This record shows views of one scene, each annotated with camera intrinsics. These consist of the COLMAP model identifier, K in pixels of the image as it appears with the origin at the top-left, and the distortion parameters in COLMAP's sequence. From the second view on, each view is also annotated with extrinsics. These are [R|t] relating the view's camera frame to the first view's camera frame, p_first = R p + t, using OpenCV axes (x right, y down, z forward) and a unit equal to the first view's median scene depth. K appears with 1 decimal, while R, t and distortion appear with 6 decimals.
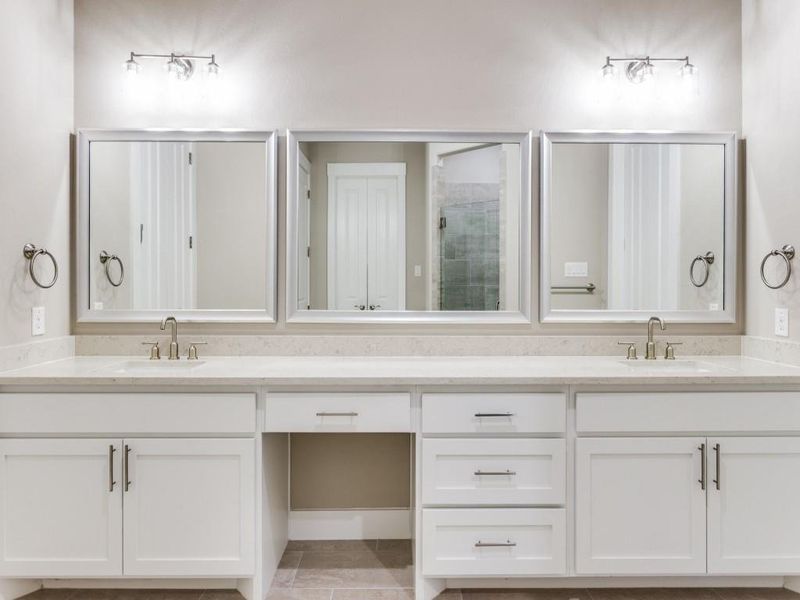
lens RADIAL K [[451.2, 0, 400.0], [0, 451.2, 284.0], [0, 0, 1]] dist [-0.000748, 0.000321]
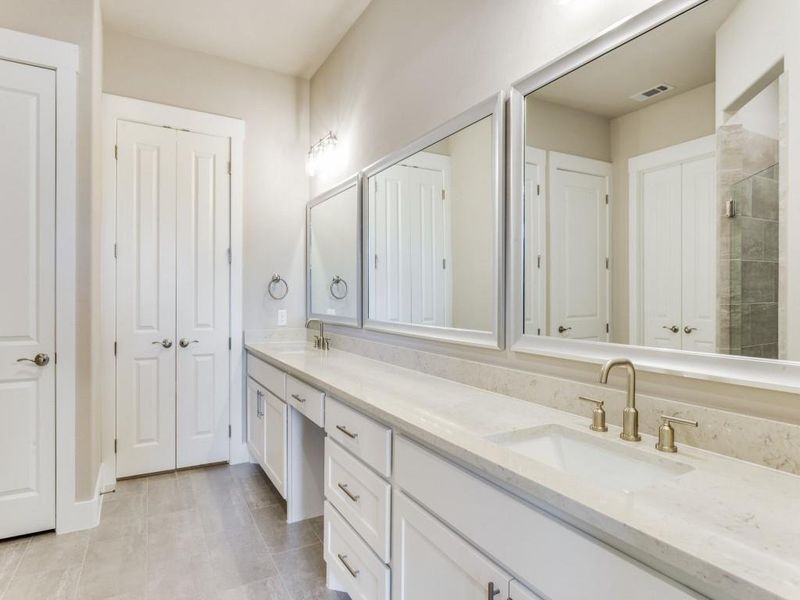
lens RADIAL K [[449.8, 0, 413.6], [0, 449.8, 300.5], [0, 0, 1]] dist [-0.000015, 0.002352]
pose [[0.498877, 0.007175, -0.866643, 0.864512], [-0.007295, 0.999965, 0.004079, 0.003513], [0.866642, 0.004287, 0.498912, 0.503260]]
